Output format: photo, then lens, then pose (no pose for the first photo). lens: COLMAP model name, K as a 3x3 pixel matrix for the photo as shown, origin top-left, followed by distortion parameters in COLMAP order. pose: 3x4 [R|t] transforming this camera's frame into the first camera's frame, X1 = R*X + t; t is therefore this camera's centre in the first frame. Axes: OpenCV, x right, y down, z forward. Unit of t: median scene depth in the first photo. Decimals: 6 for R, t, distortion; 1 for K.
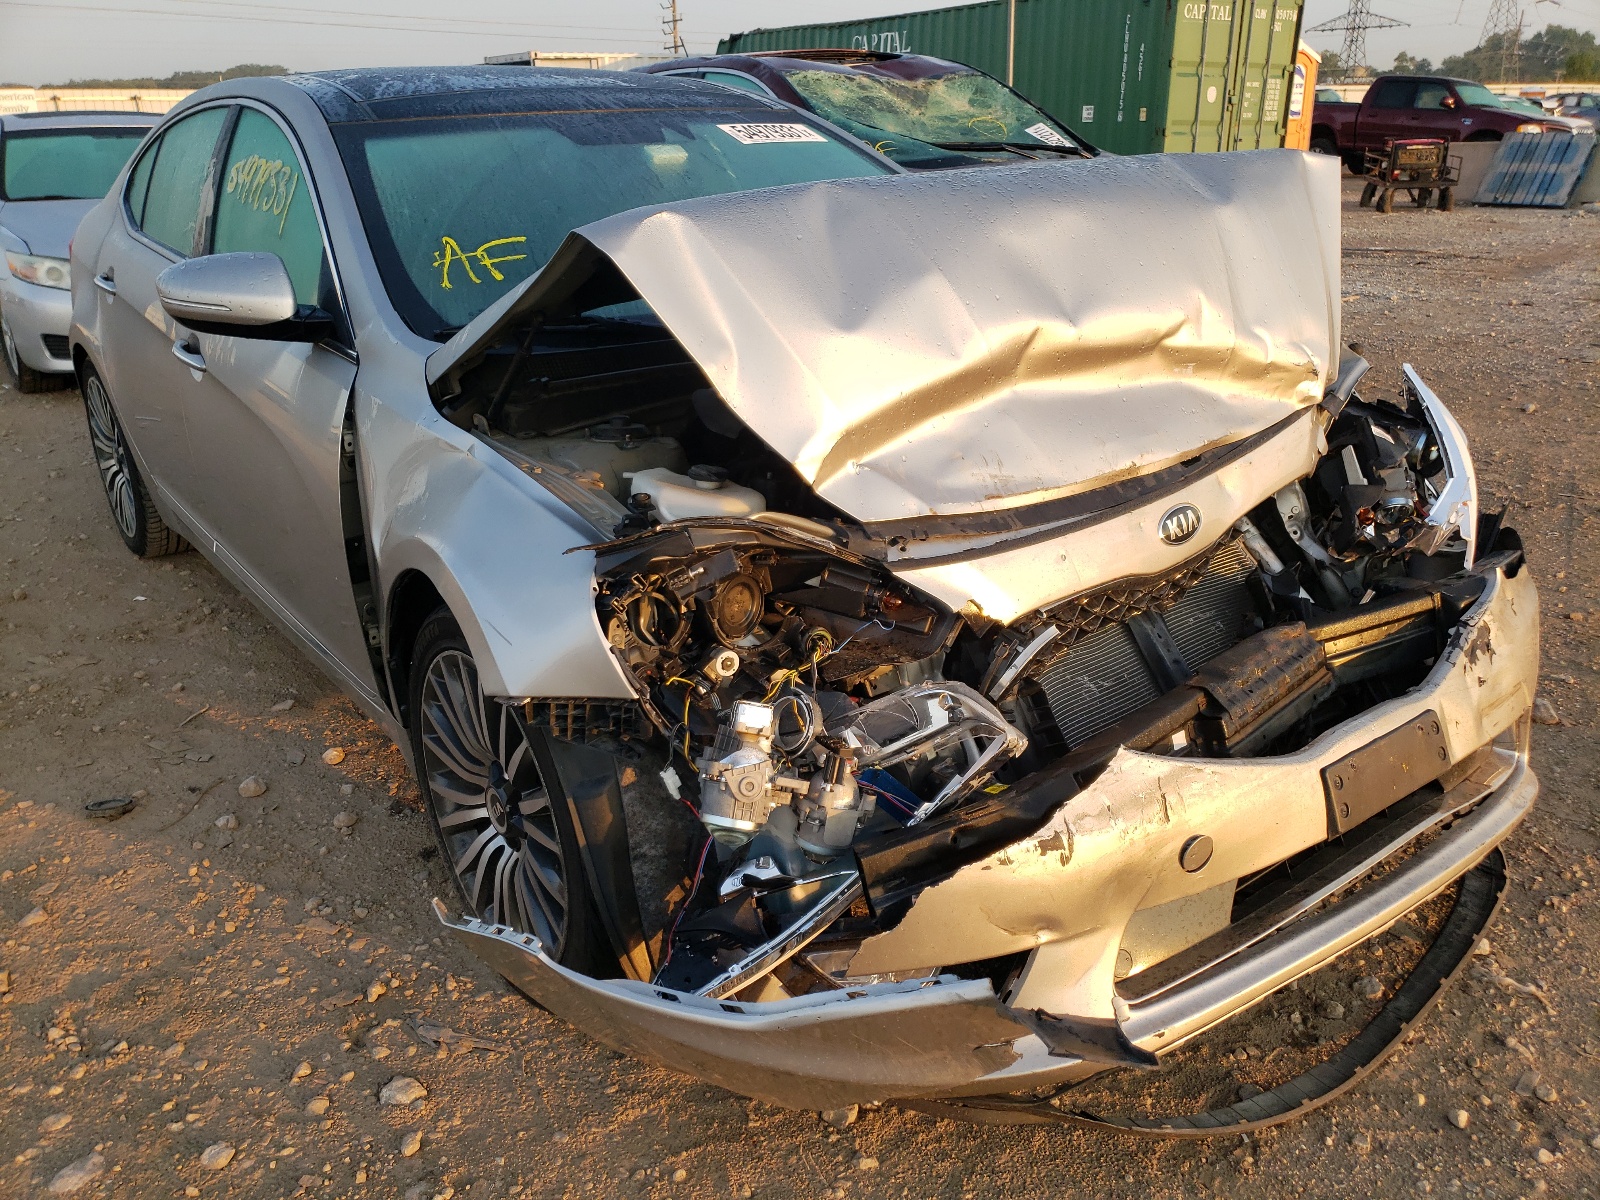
lens RADIAL K [[1265.2, 0, 798.9], [0, 1265.2, 636.5], [0, 0, 1]] dist [0.024995, -0.001674]
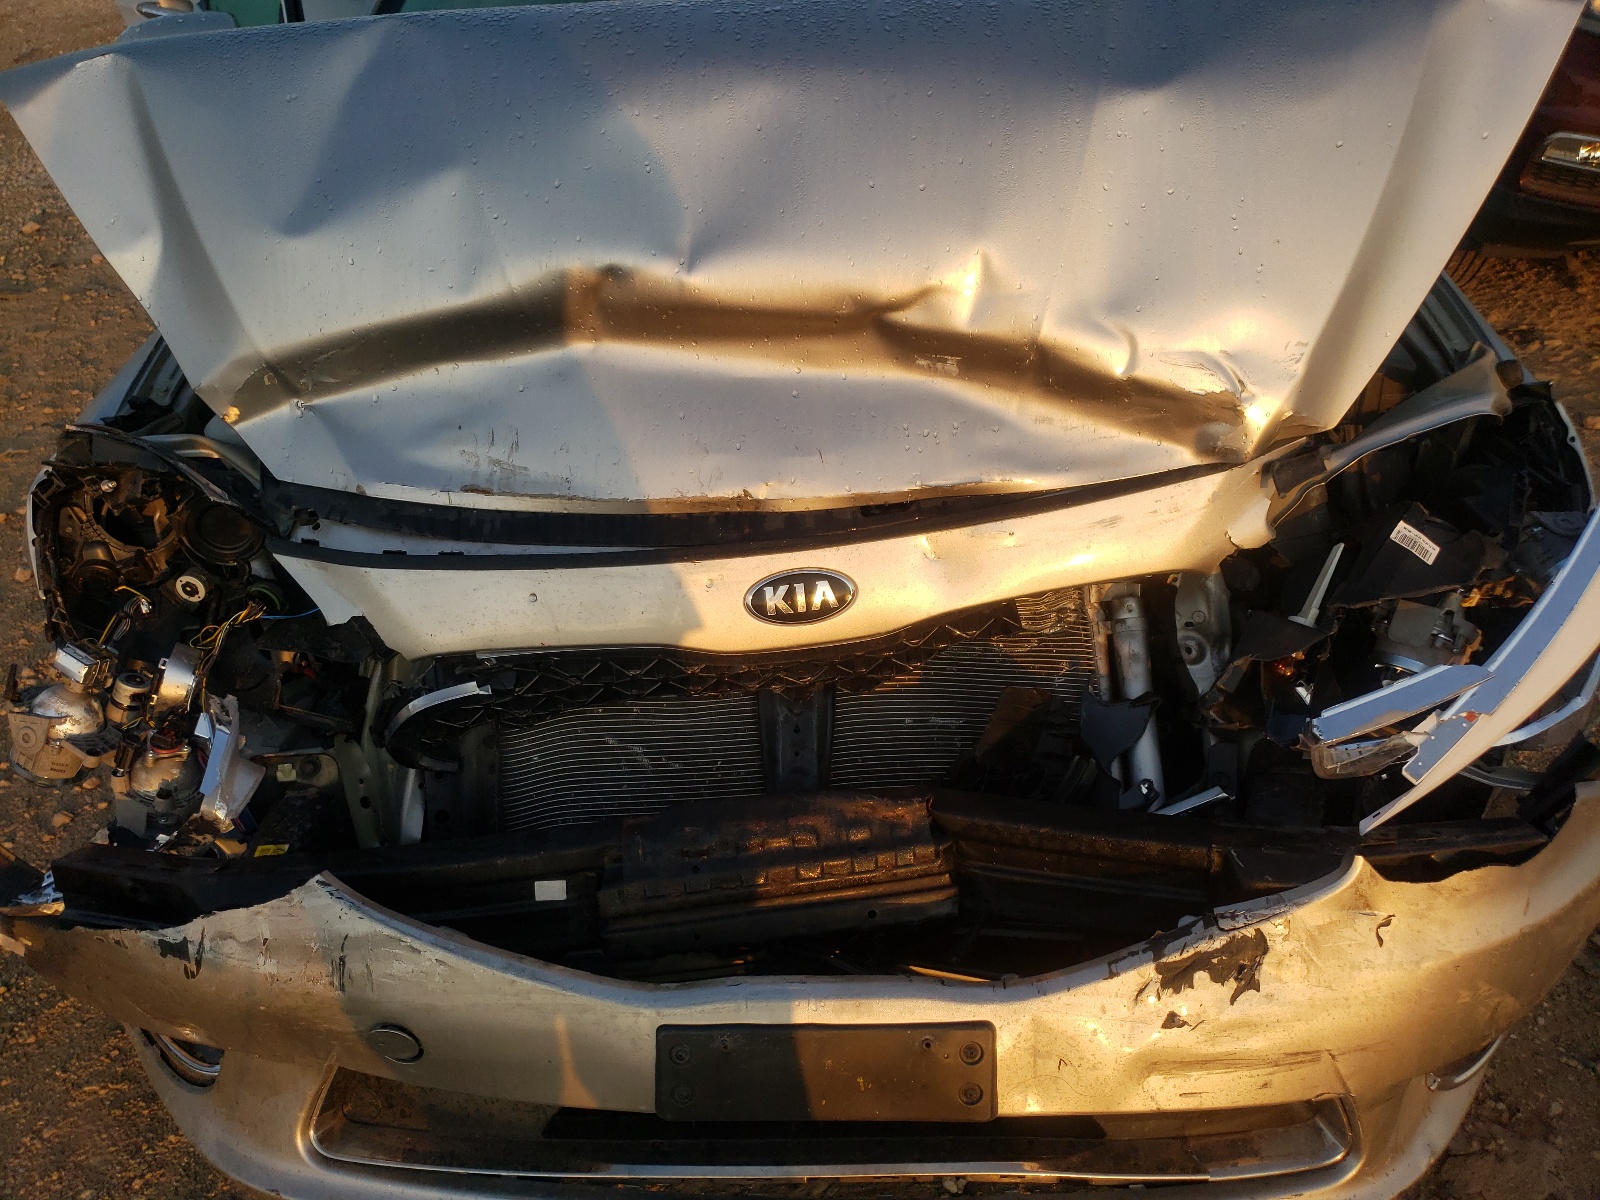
lens RADIAL K [[1265.2, 0, 798.9], [0, 1265.2, 636.5], [0, 0, 1]] dist [0.024995, -0.001674]
pose [[0.771465, 0.353647, -0.528938, 0.670809], [-0.216466, 0.927599, 0.304472, -0.276518], [0.598318, -0.120393, 0.792163, 0.474536]]
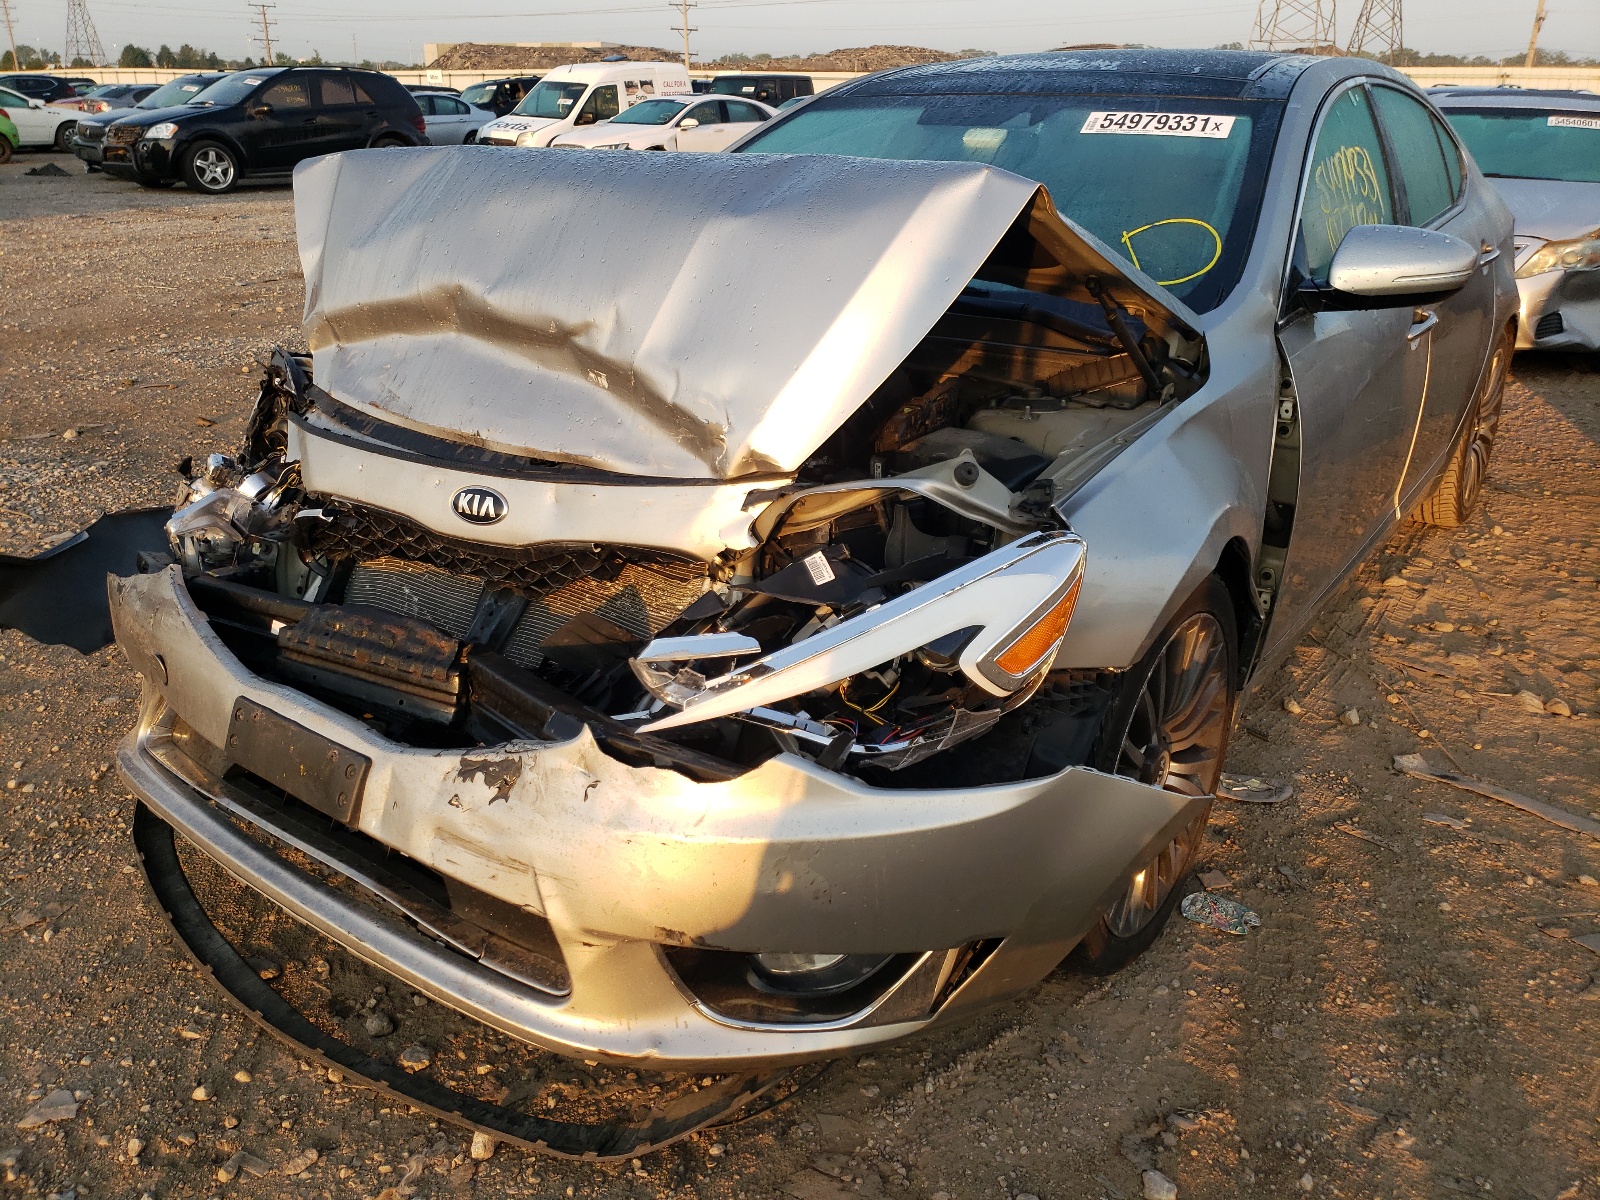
lens RADIAL K [[1265.2, 0, 798.9], [0, 1265.2, 636.5], [0, 0, 1]] dist [0.024995, -0.001674]
pose [[0.250342, 0.394543, -0.884118, 1.308652], [-0.383475, 0.878918, 0.283639, -0.384069], [0.888975, 0.268030, 0.371327, 0.894110]]
